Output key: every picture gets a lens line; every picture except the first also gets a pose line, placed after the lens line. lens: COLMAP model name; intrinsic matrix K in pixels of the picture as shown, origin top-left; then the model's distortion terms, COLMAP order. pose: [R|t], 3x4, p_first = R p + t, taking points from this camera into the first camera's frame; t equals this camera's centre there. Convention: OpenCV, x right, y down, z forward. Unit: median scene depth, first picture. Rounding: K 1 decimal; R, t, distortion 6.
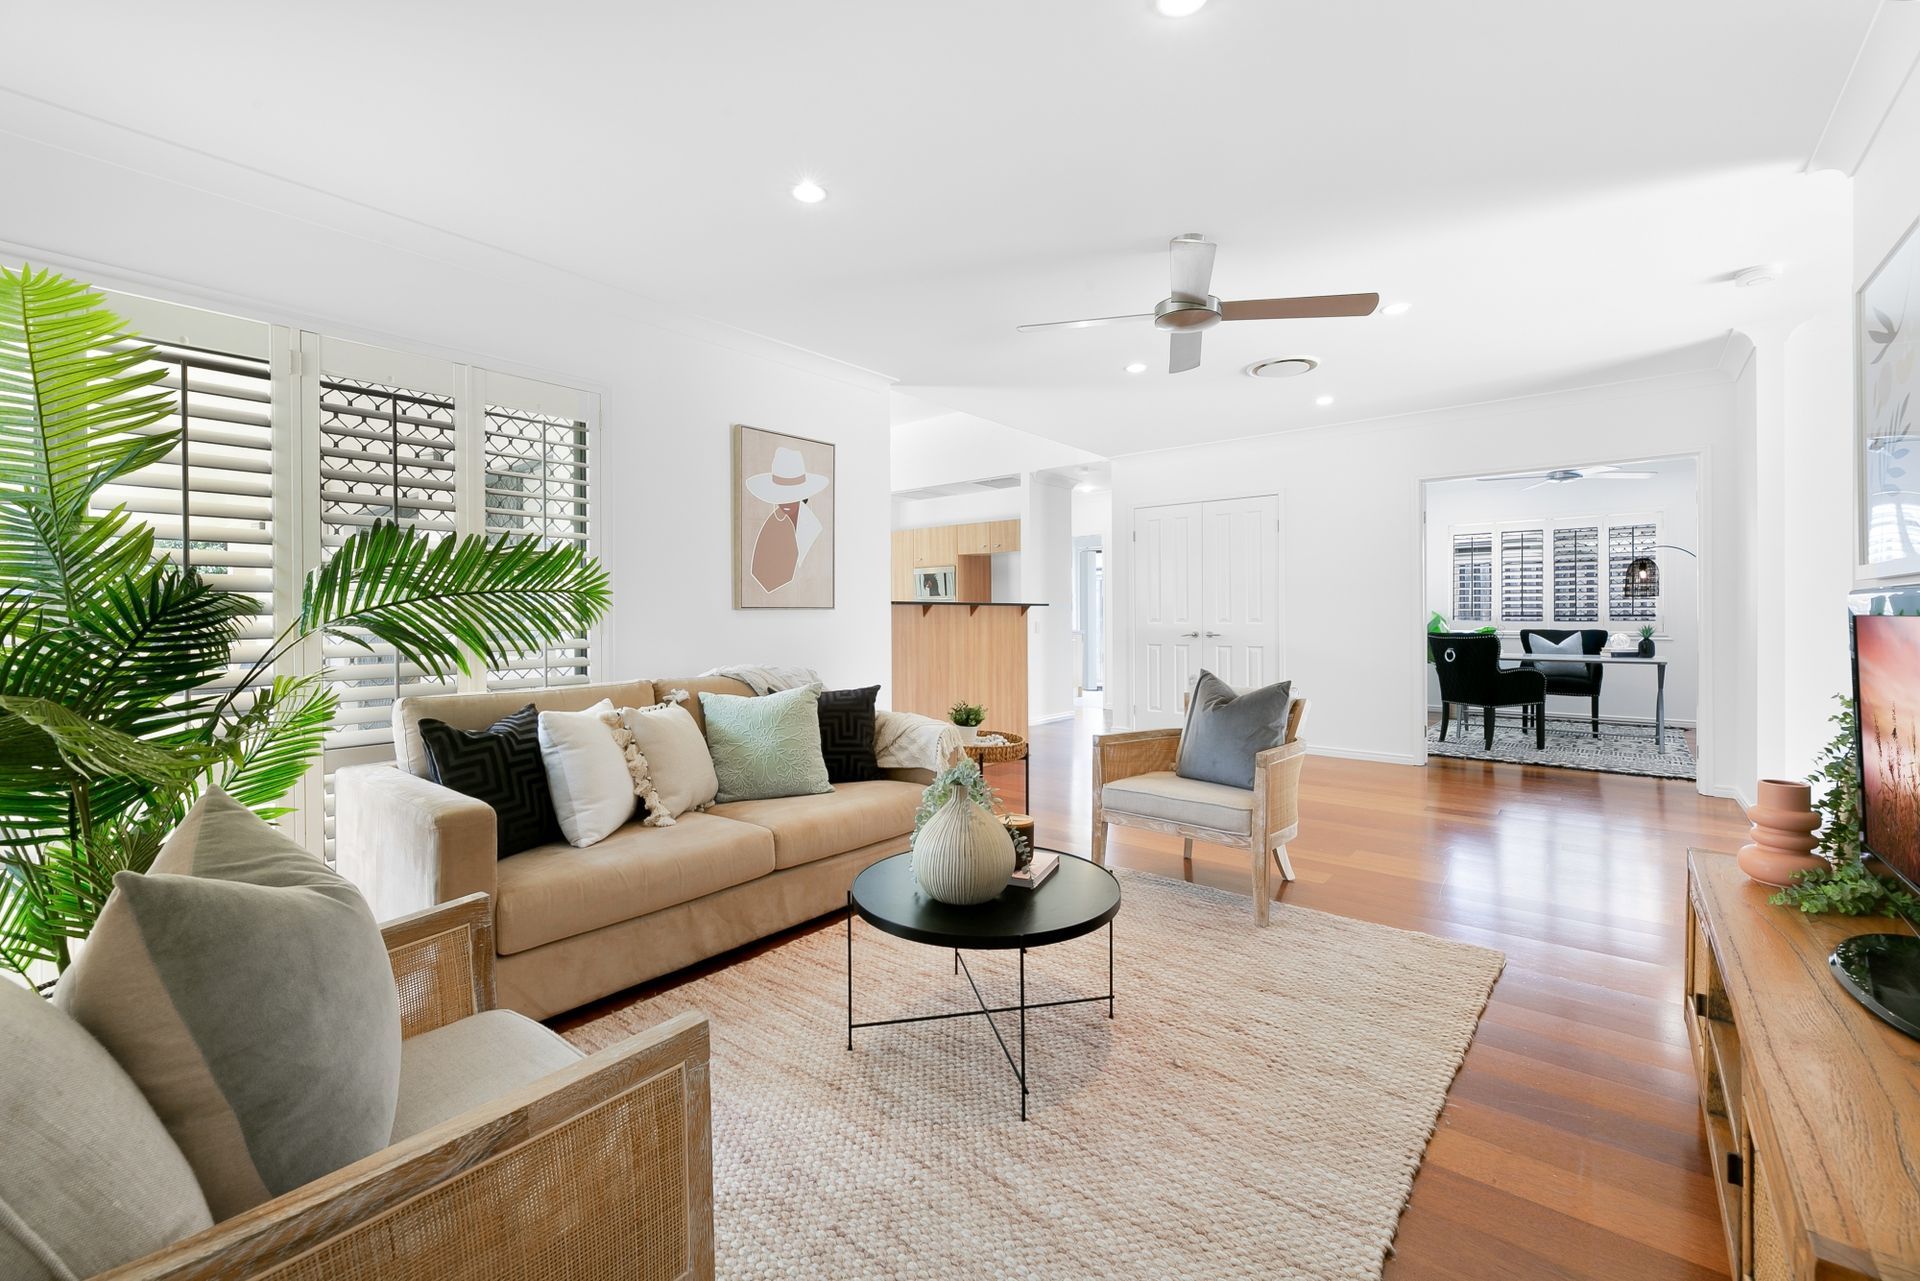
lens RADIAL K [[785.7, 0, 952.7], [0, 785.7, 610.6], [0, 0, 1]] dist [0.001612, 0.000182]
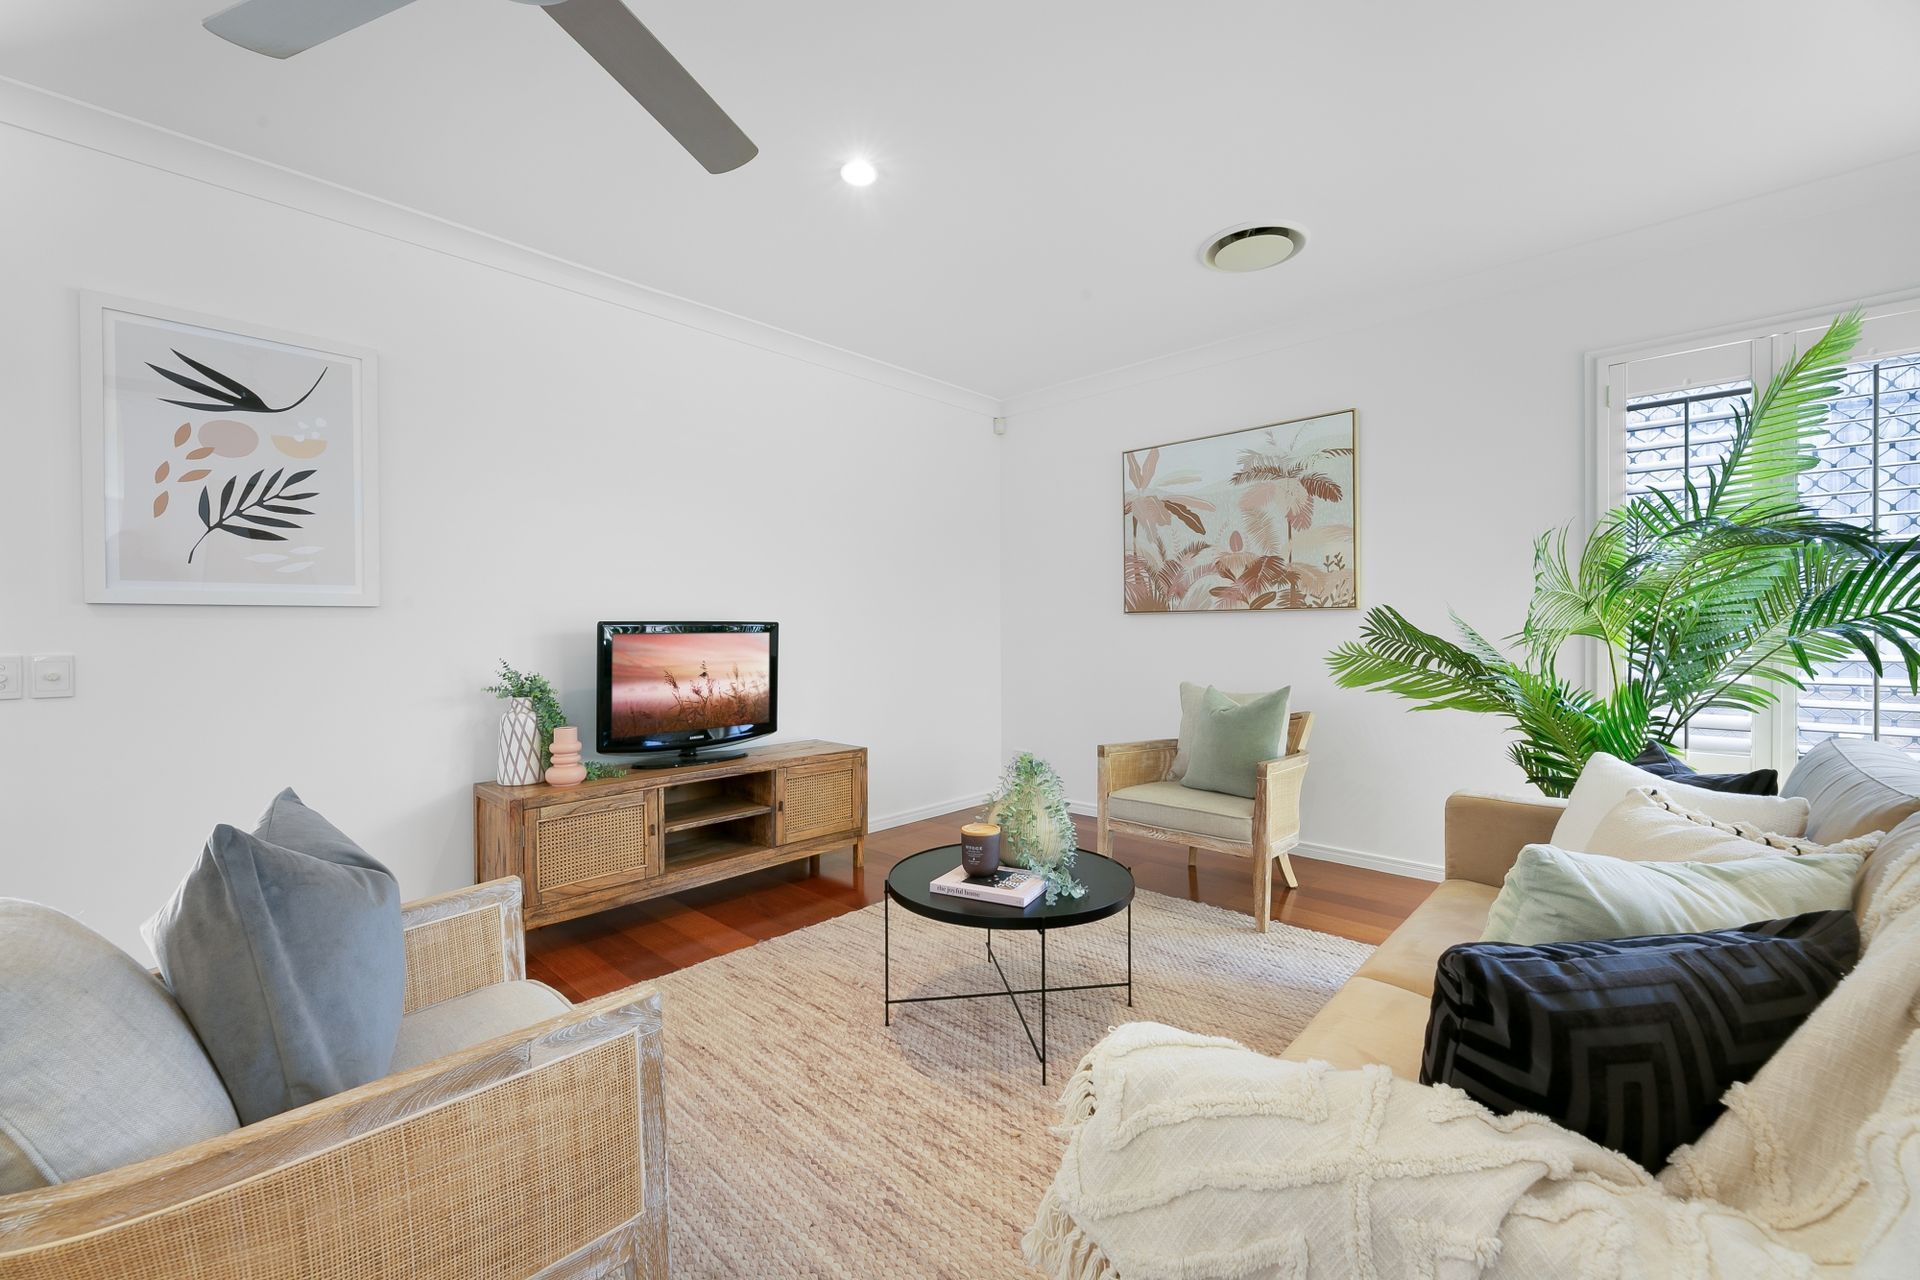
lens RADIAL K [[779.3, 0, 952.9], [0, 779.3, 625.8], [0, 0, 1]] dist [0.000947, 0.000163]
pose [[-0.997209, 0.007594, 0.074280, 0.022999], [0.006791, 0.999916, -0.011052, 0.010661], [-0.074357, -0.010517, -0.997176, 1.056105]]
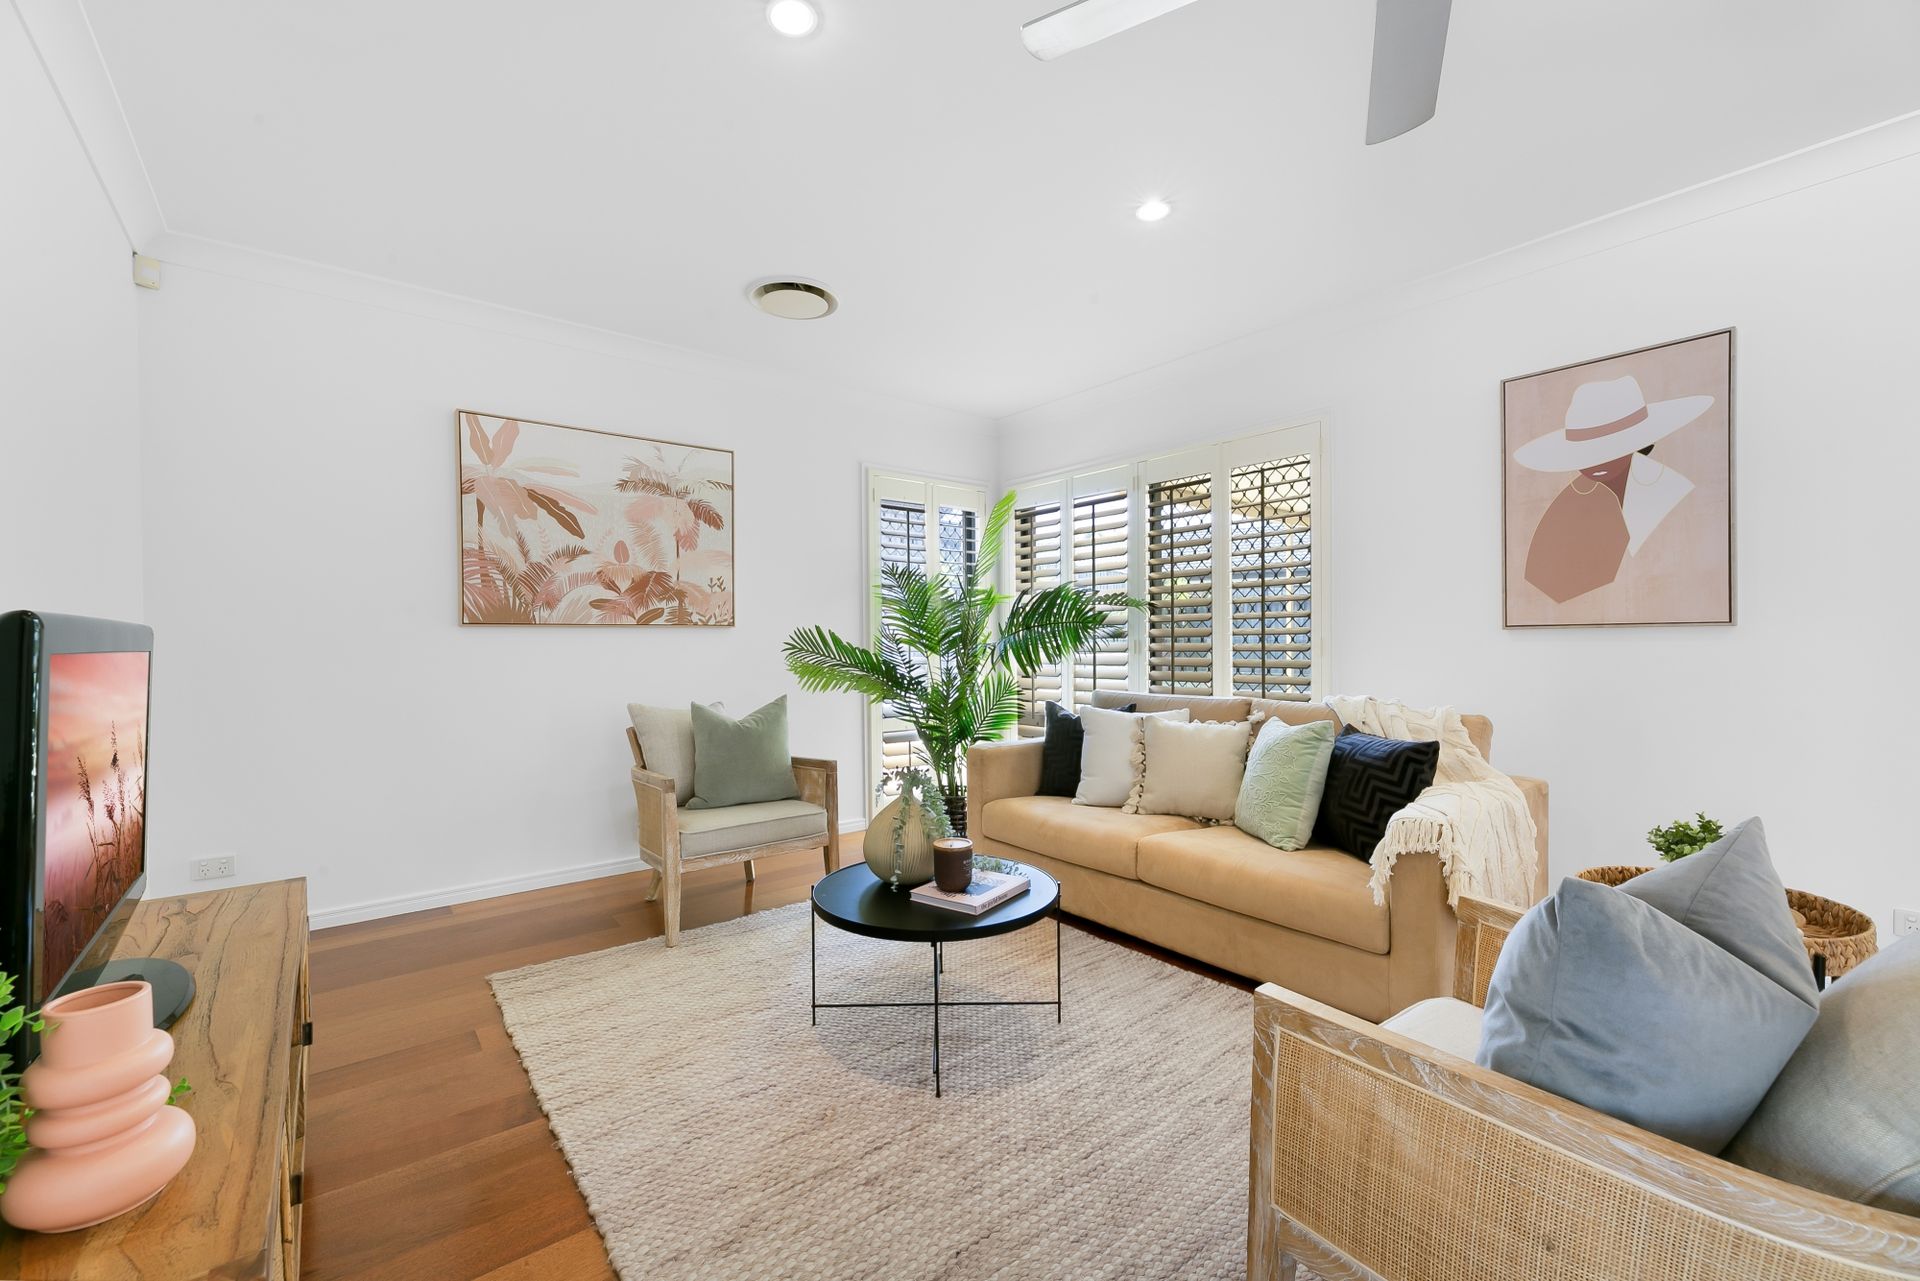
lens RADIAL K [[790.8, 0, 960.0], [0, 790.8, 640.5], [0, 0, 1]] dist [0.001218, 0.000279]
pose [[-0.200423, 0.004311, -0.979700, 0.564655], [0.009551, 0.999951, 0.002447, 0.002503], [0.979663, -0.008866, -0.200454, 0.640976]]
